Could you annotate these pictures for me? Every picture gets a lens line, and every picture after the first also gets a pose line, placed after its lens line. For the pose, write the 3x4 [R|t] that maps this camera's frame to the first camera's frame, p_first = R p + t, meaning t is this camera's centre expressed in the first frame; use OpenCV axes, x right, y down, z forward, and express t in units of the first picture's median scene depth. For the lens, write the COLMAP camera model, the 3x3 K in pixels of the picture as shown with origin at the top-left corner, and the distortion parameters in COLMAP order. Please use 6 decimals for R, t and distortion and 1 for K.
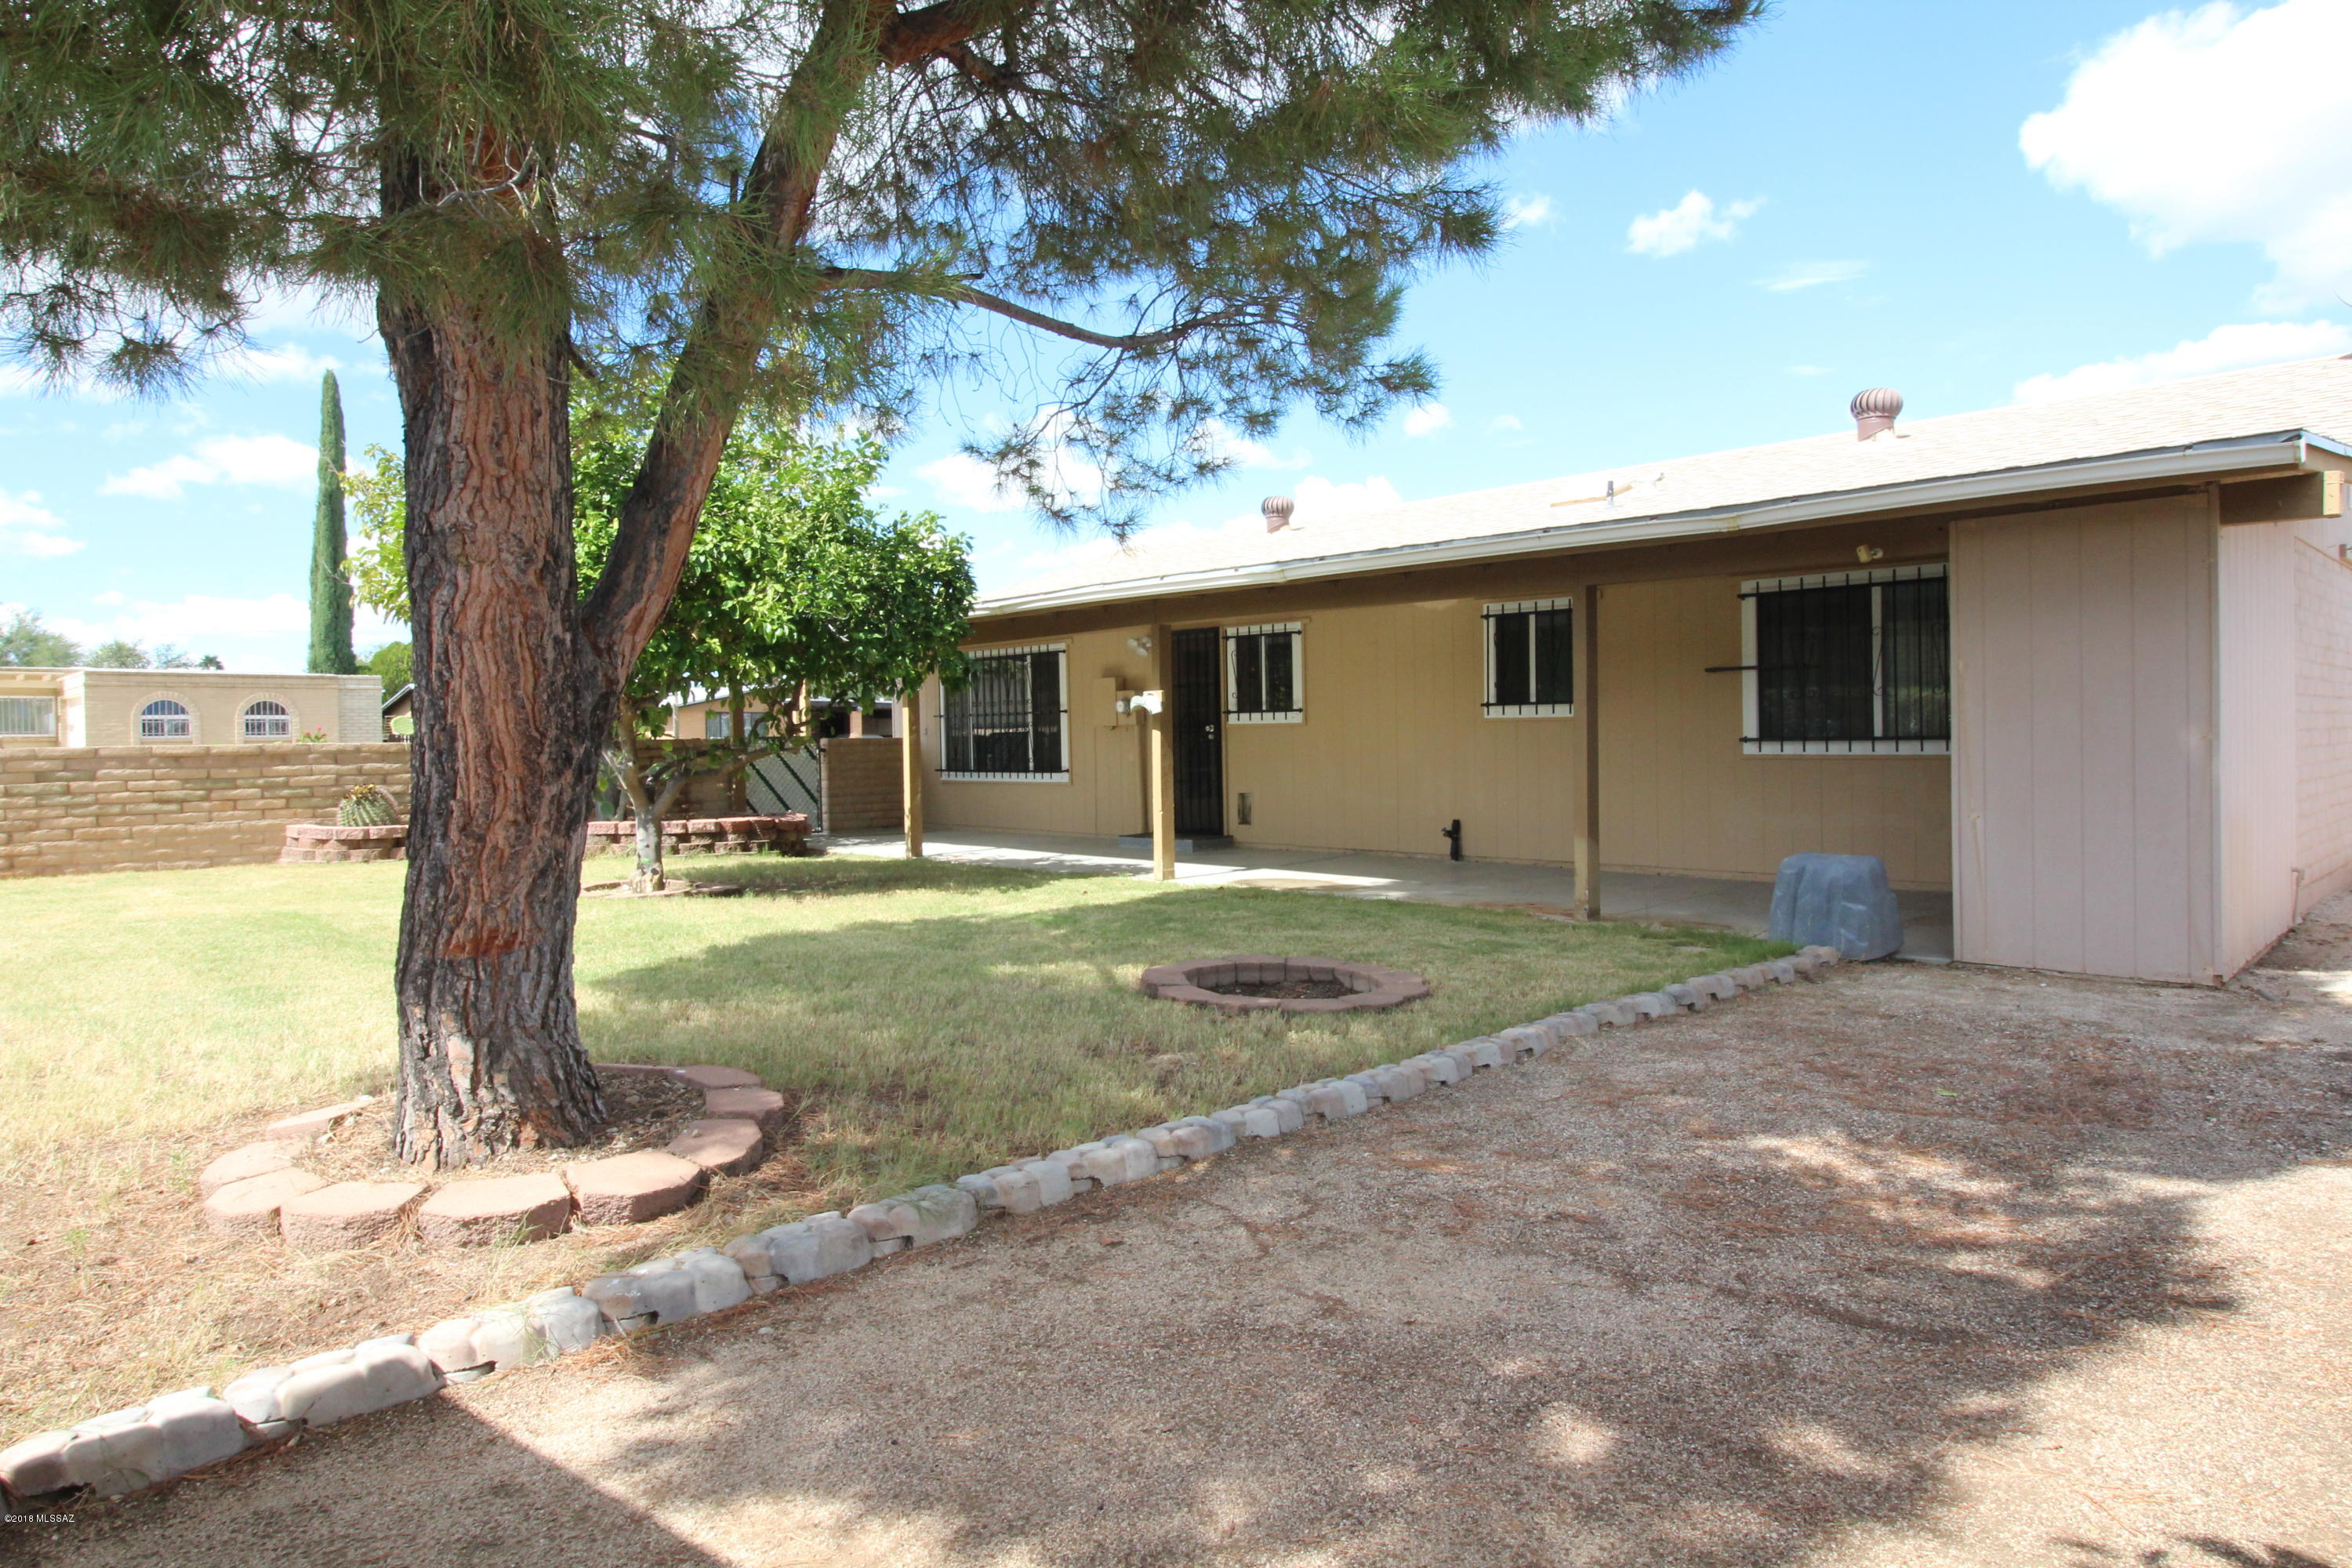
lens RADIAL K [[1400.7, 0, 1175.4], [0, 1400.7, 748.7], [0, 0, 1]] dist [0.008913, -0.012860]
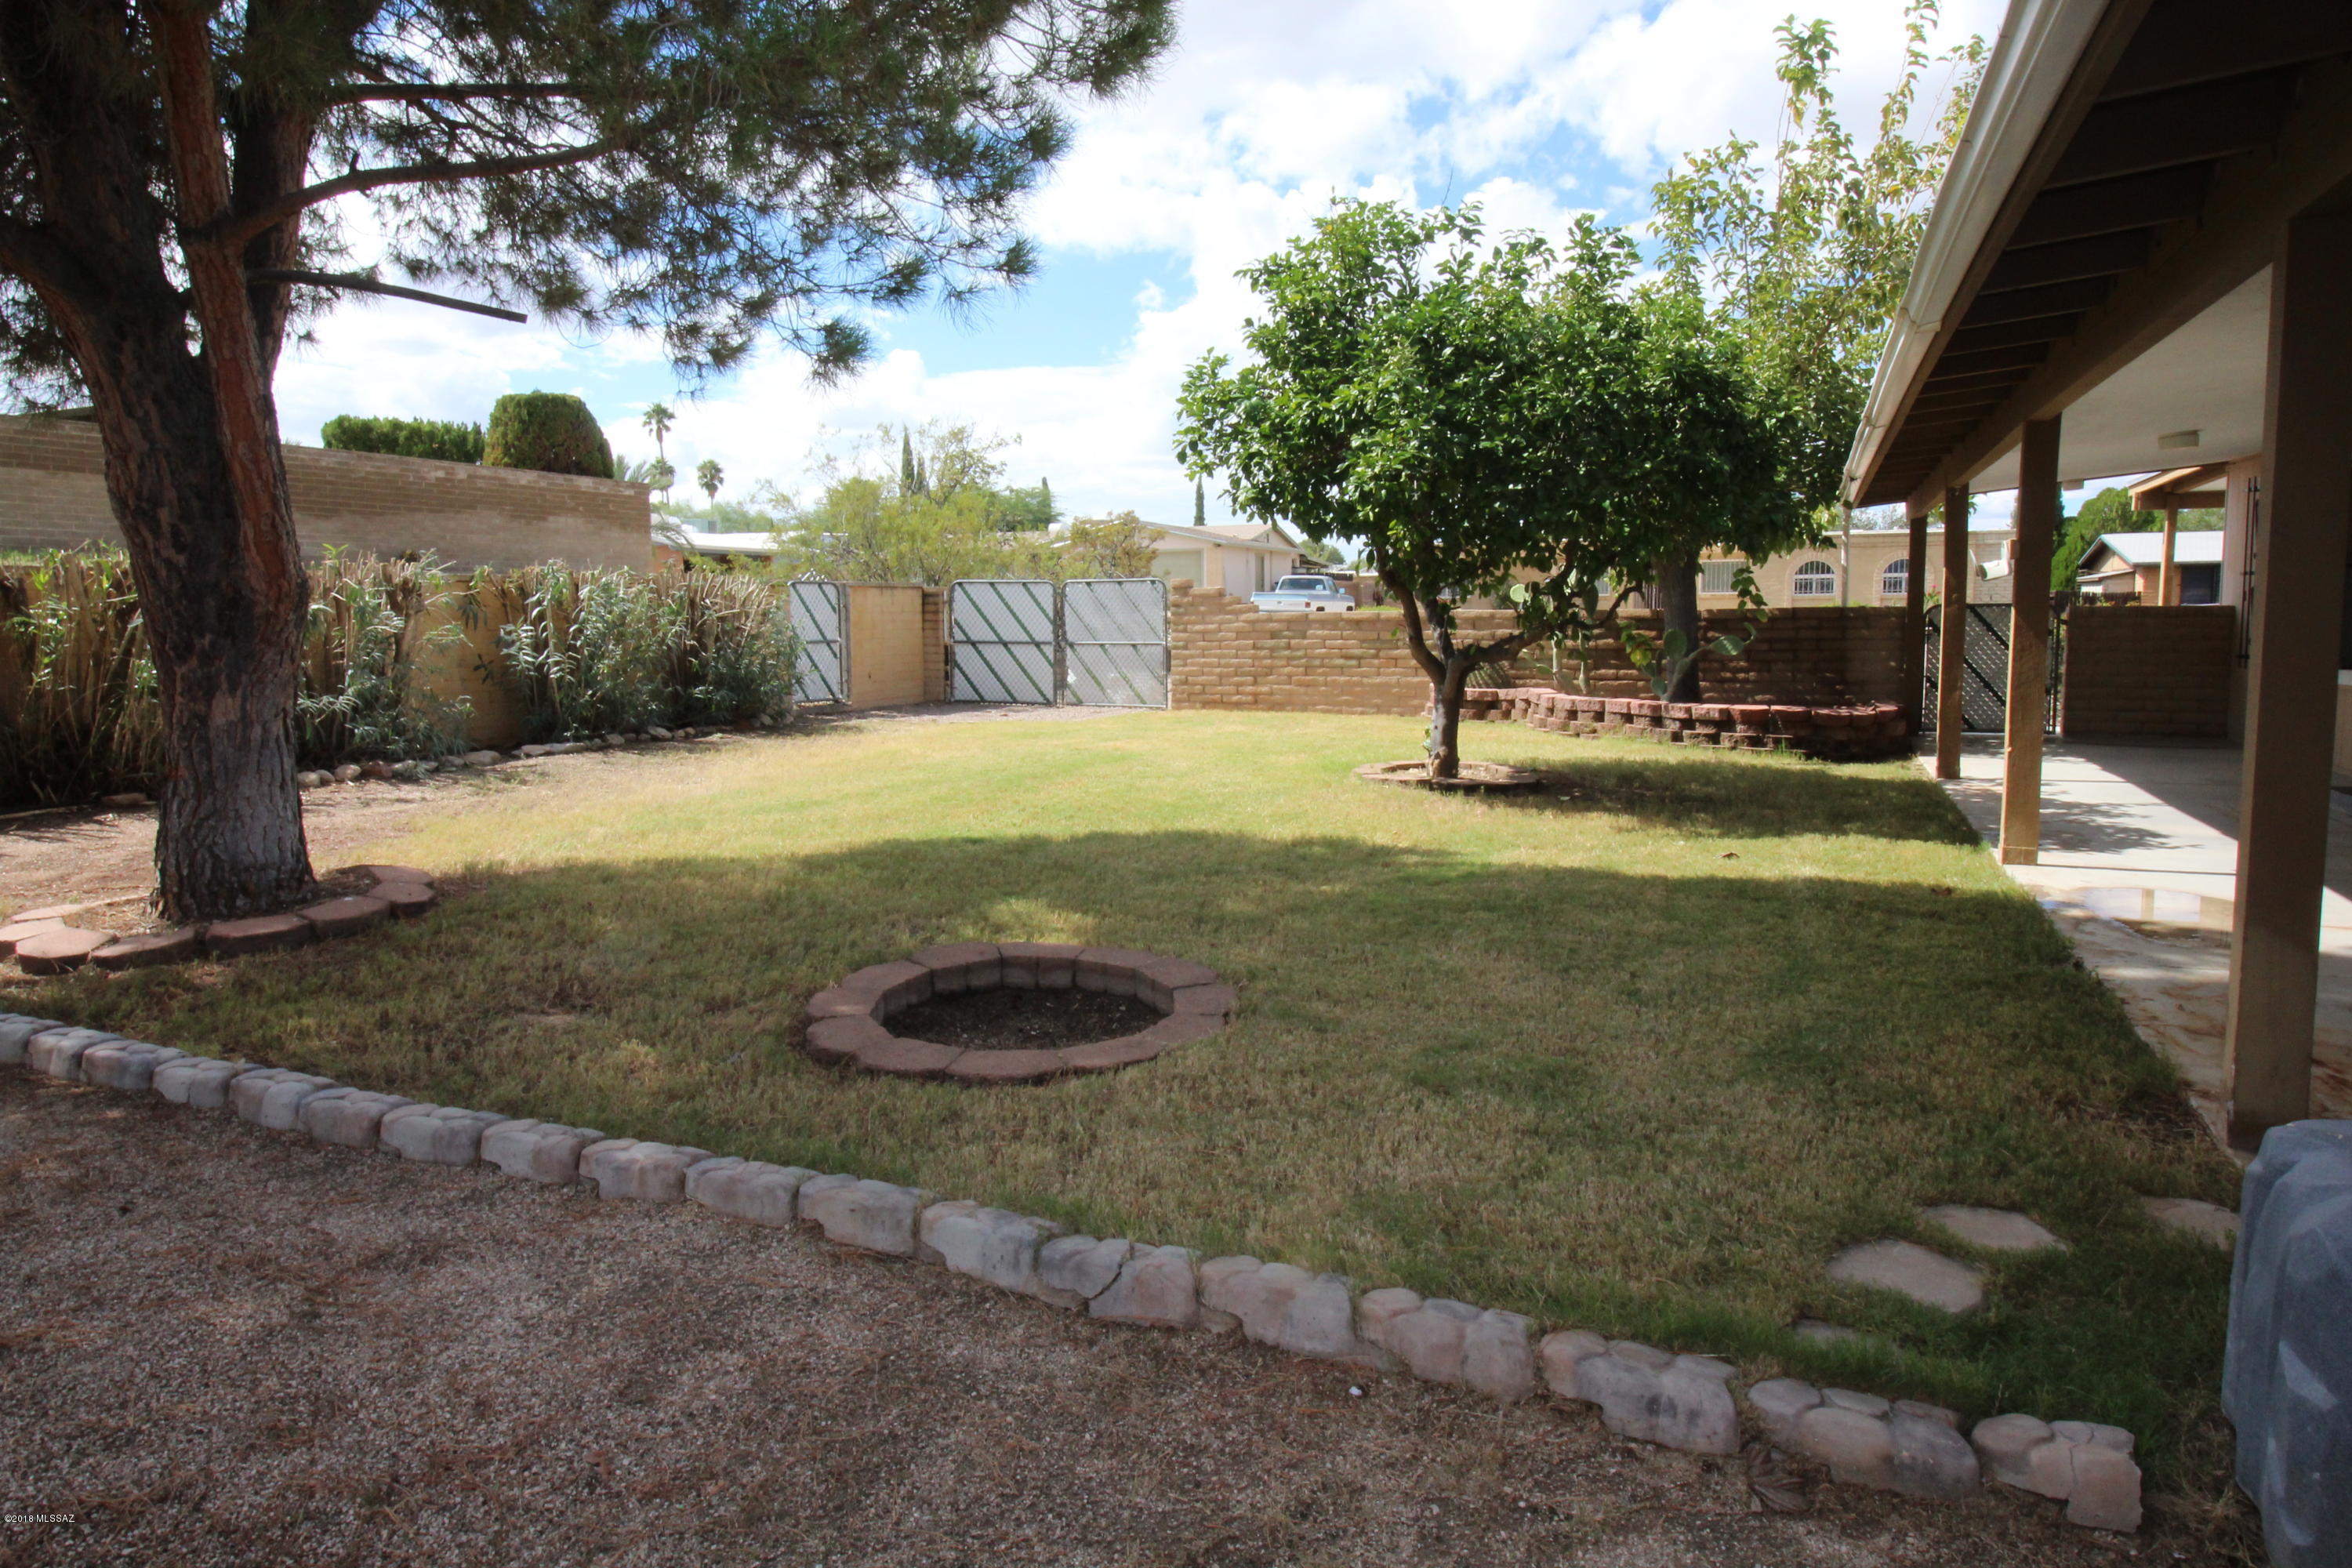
lens RADIAL K [[1400.7, 0, 1175.4], [0, 1400.7, 748.7], [0, 0, 1]] dist [0.008913, -0.012860]
pose [[0.340922, 0.101443, -0.934602, 0.349637], [-0.002155, 0.994243, 0.107130, -0.012807], [0.940089, -0.034509, 0.339178, 0.413302]]
